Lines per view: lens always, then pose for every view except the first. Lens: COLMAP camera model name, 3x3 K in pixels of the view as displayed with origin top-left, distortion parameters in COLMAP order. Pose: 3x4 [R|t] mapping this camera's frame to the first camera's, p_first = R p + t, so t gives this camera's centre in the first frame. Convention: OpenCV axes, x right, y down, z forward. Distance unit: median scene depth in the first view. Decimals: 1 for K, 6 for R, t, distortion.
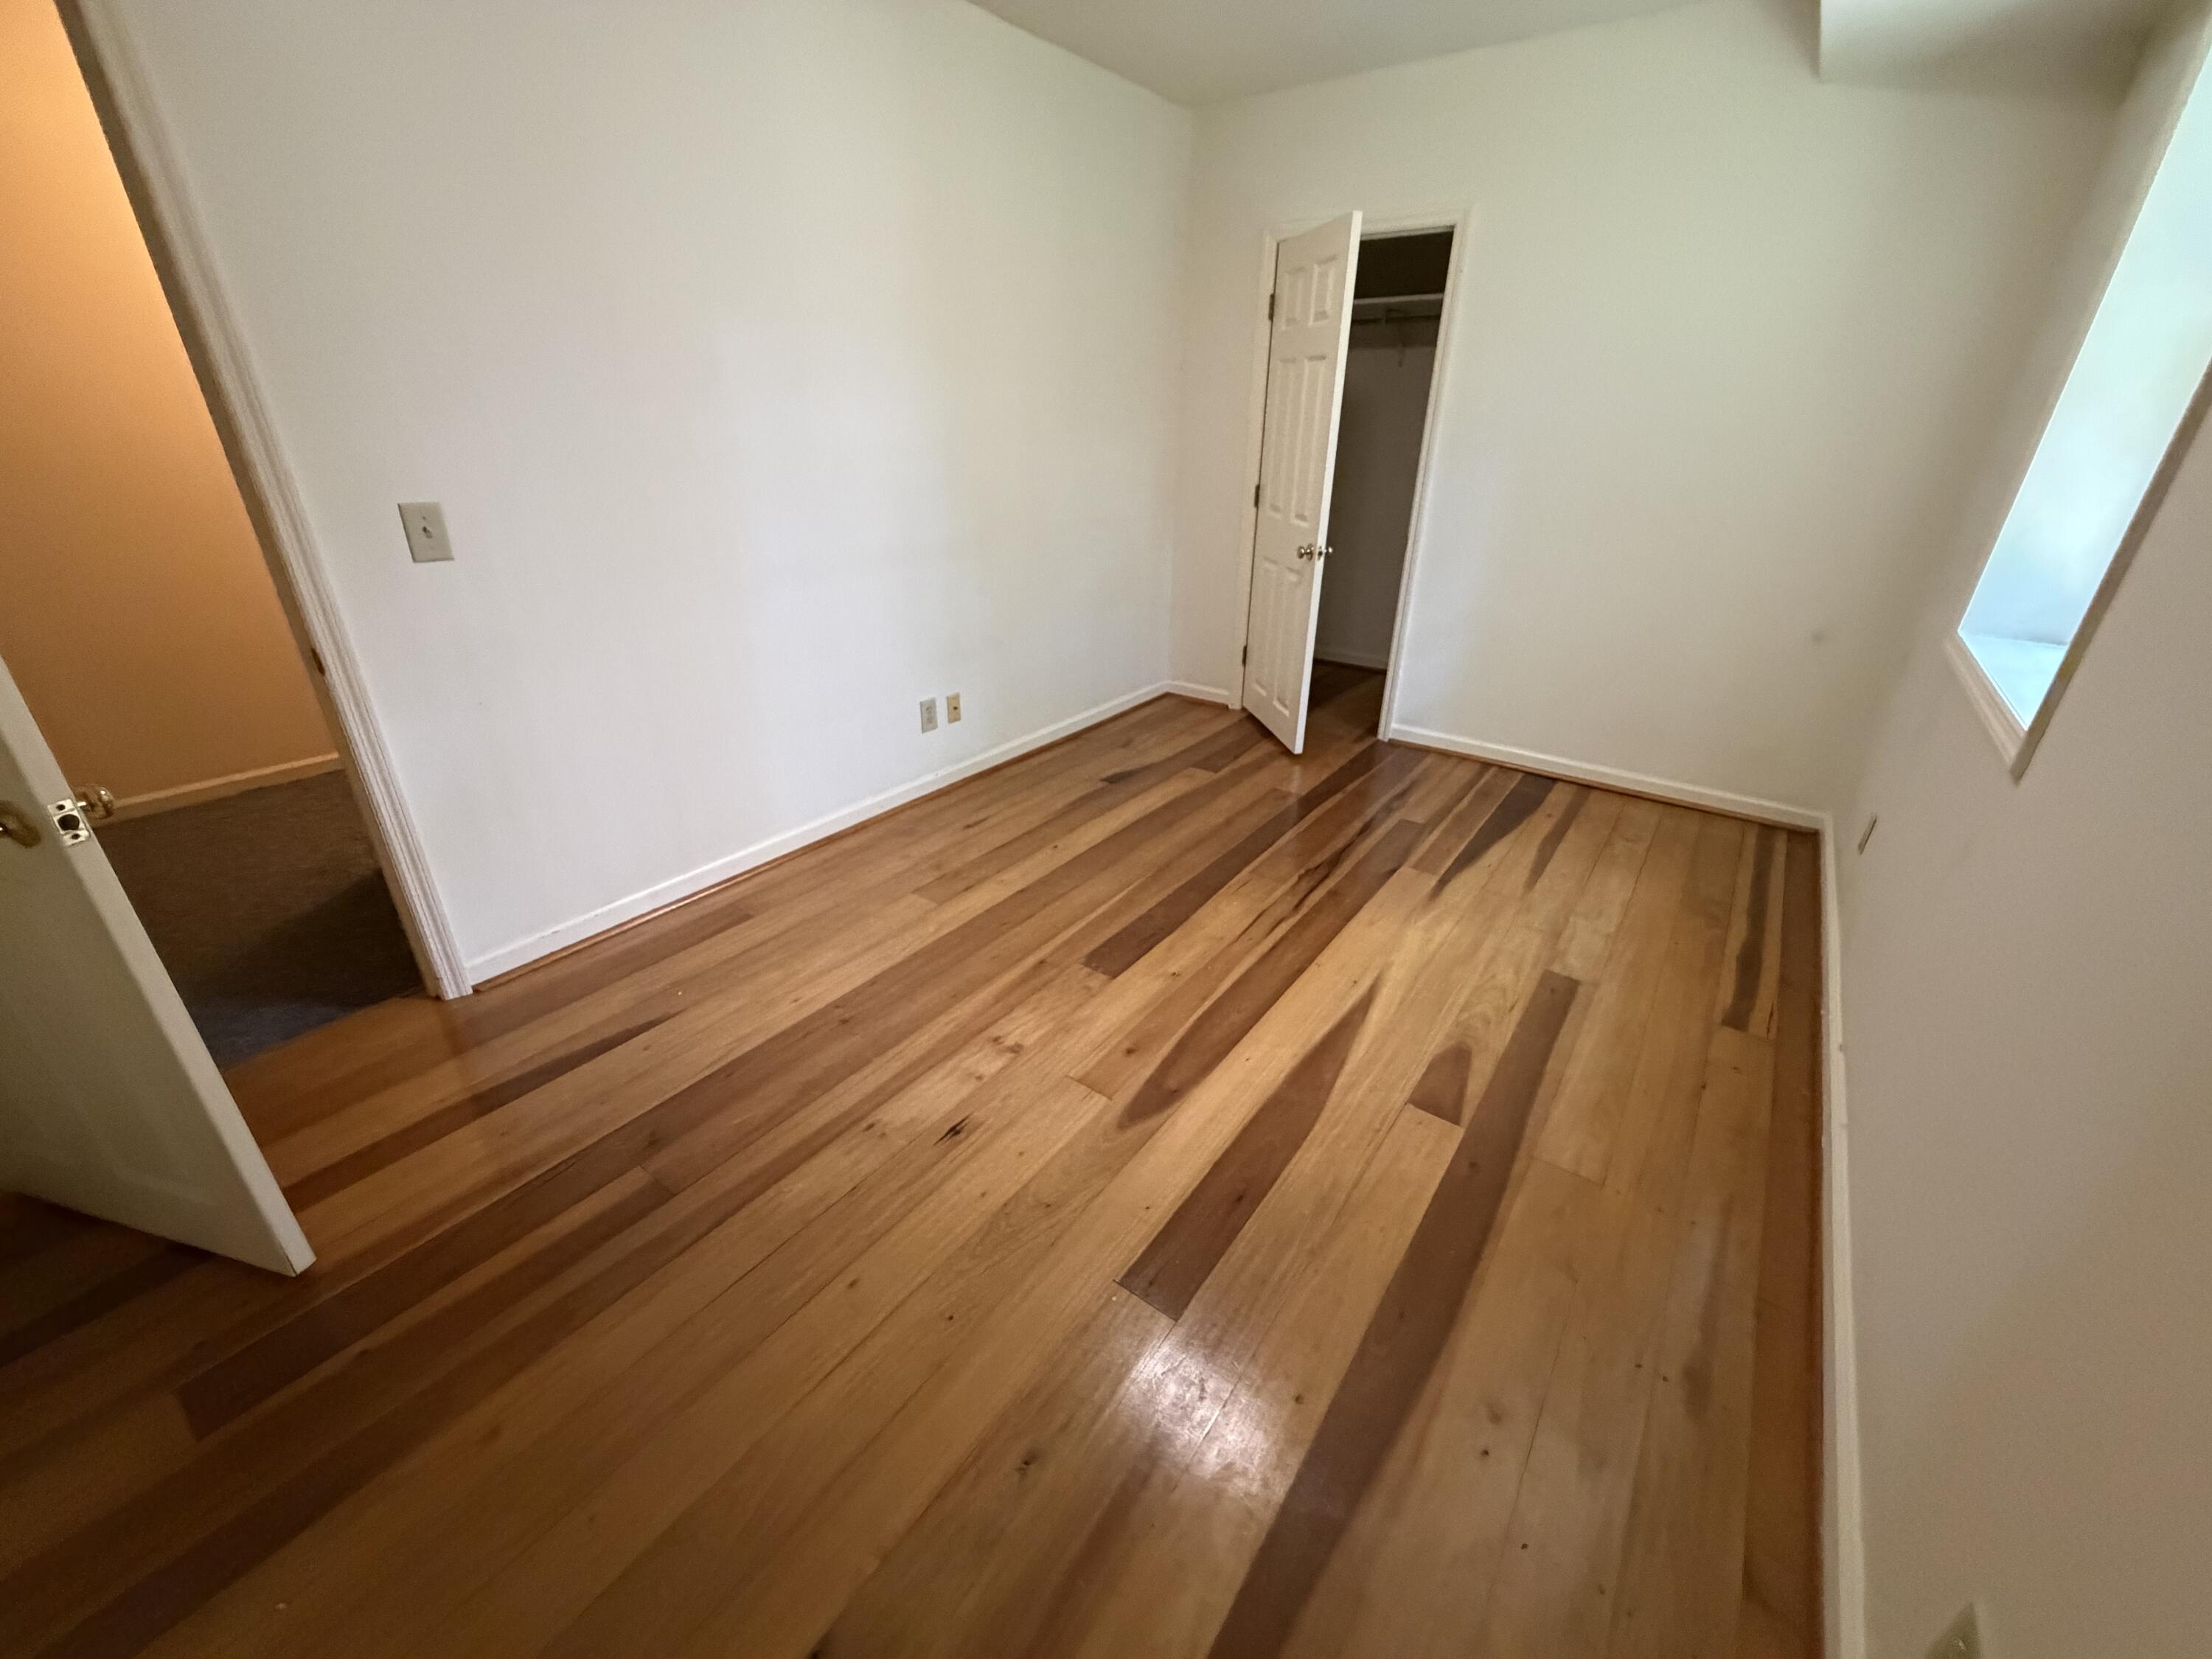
lens RADIAL K [[881.6, 0, 1090.6], [0, 881.6, 822.4], [0, 0, 1]] dist [-0.003365, 0.001076]
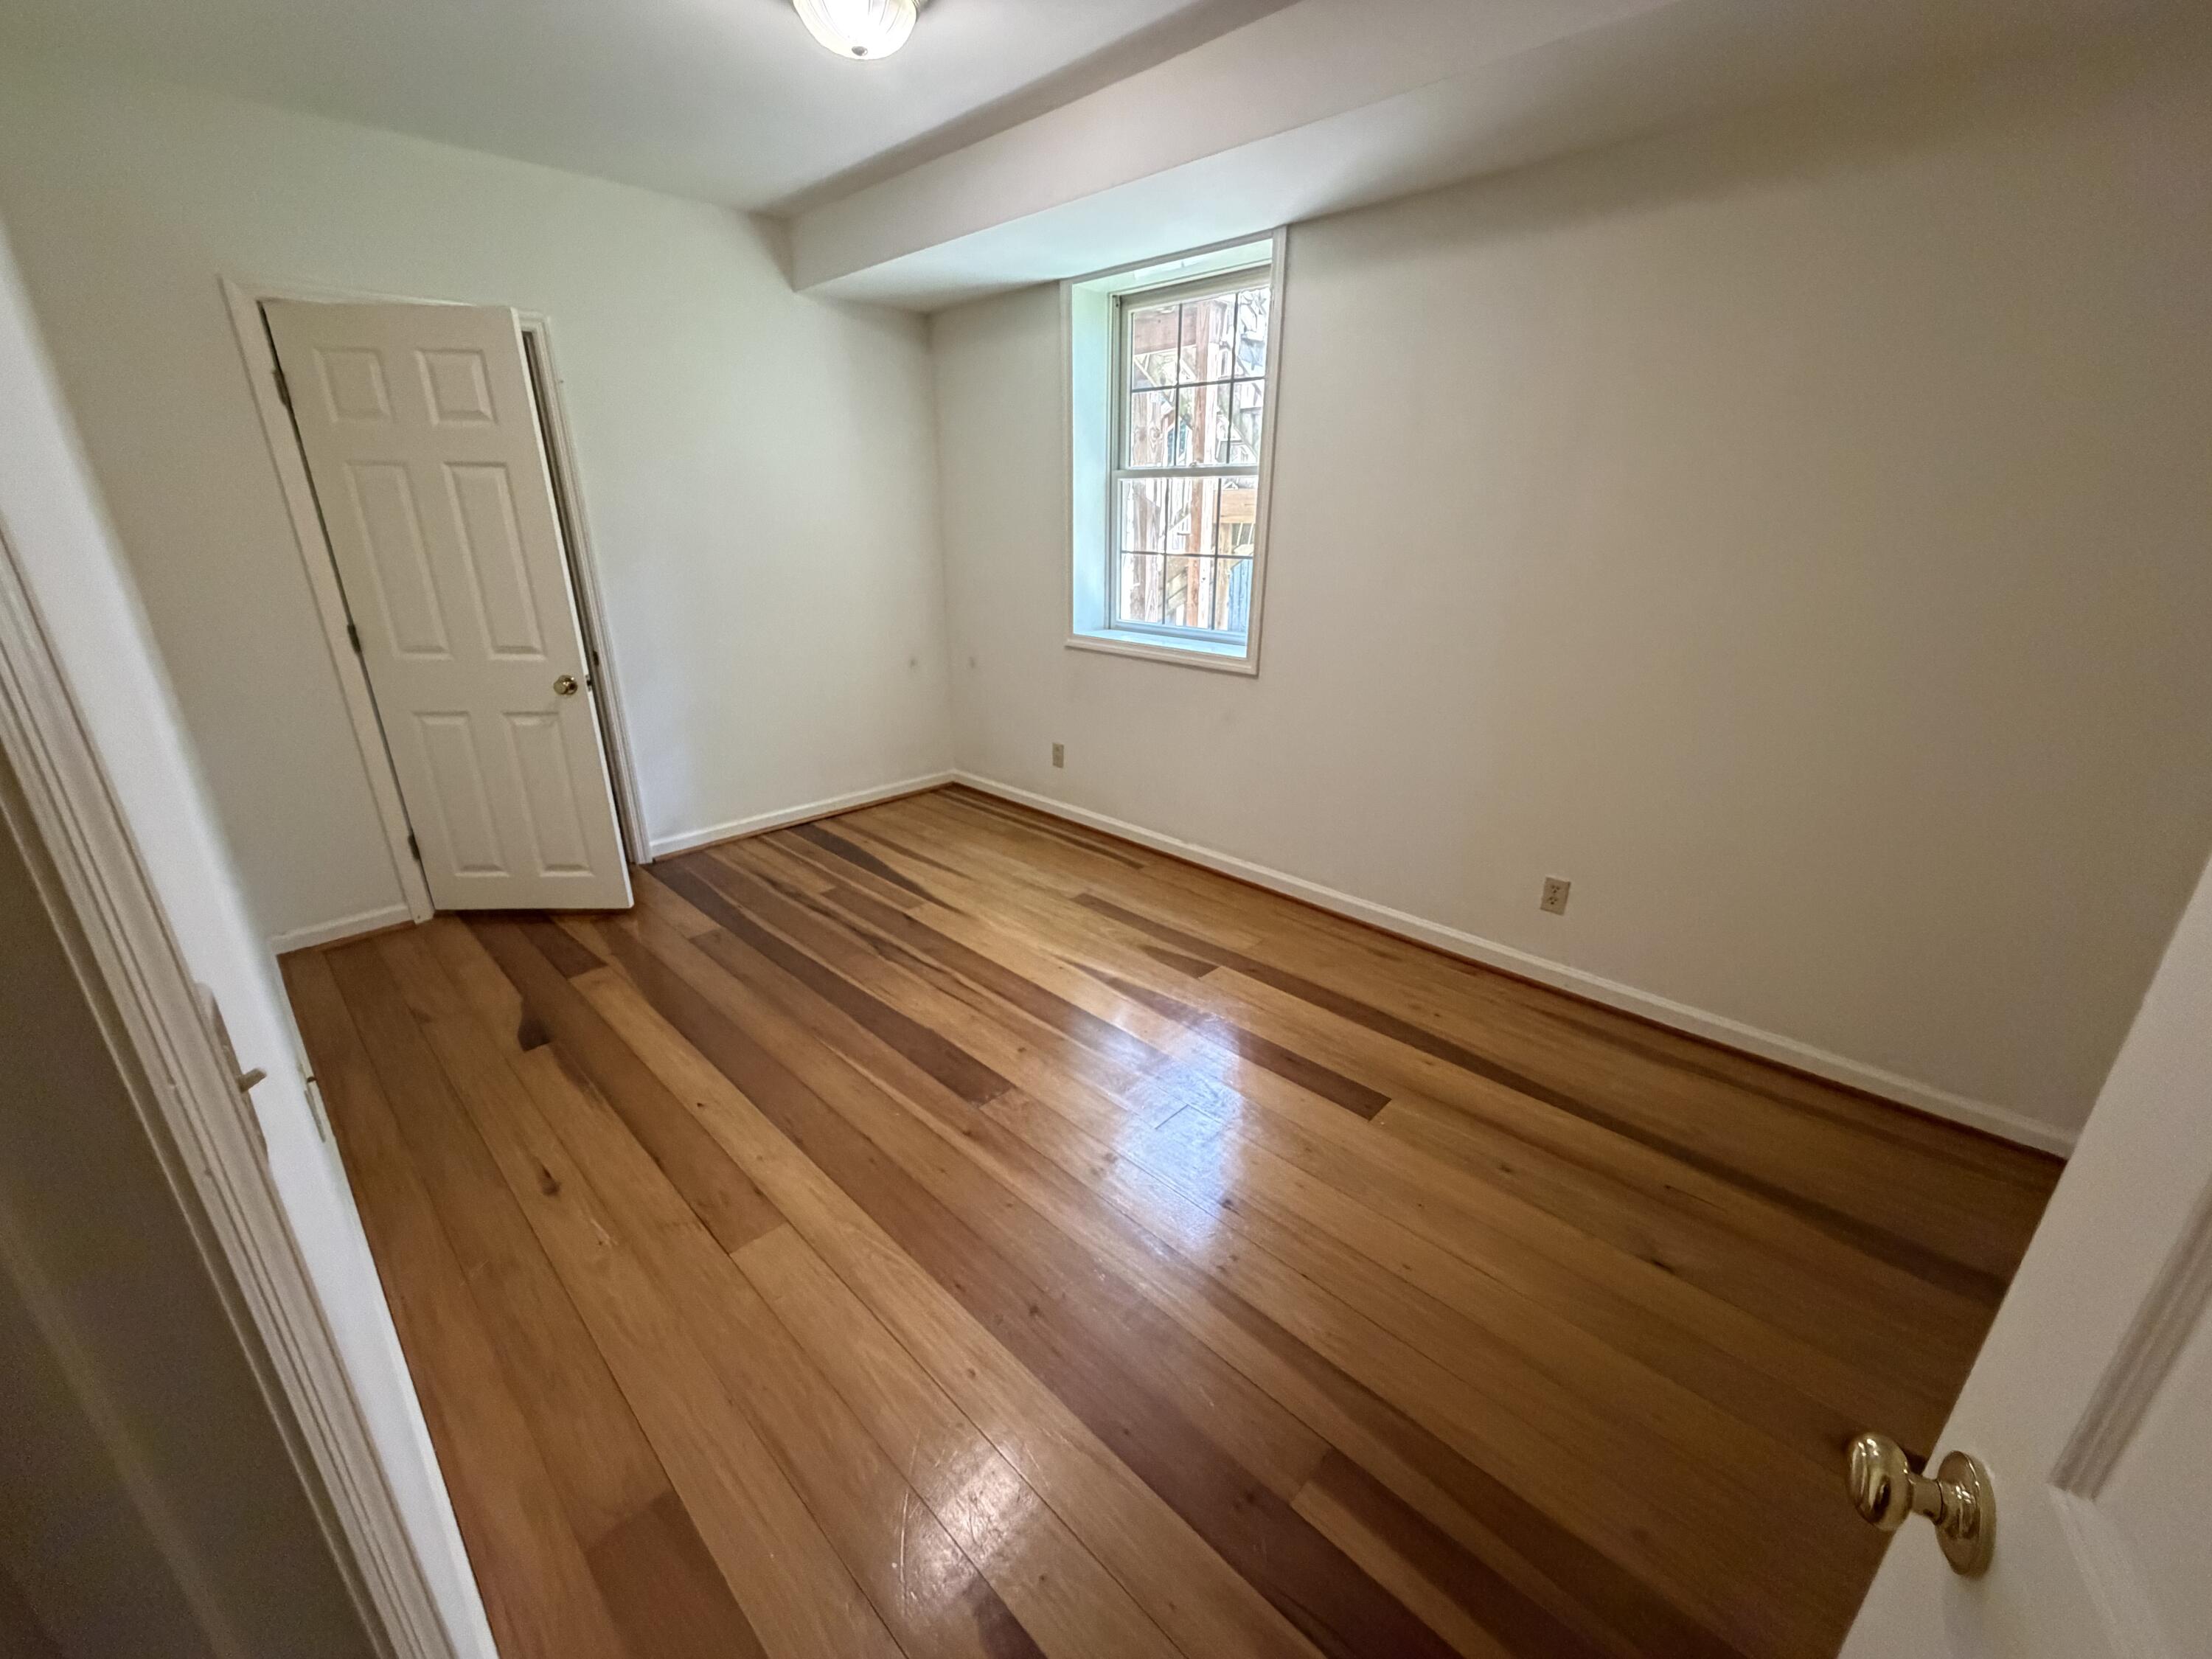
lens RADIAL K [[881.6, 0, 1089.9], [0, 881.6, 834.8], [0, 0, 1]] dist [-0.003365, 0.001076]
pose [[0.135784, -0.356785, 0.924266, -0.571785], [0.418245, 0.866344, 0.272982, -0.224439], [-0.898128, 0.349503, 0.266859, 0.409989]]
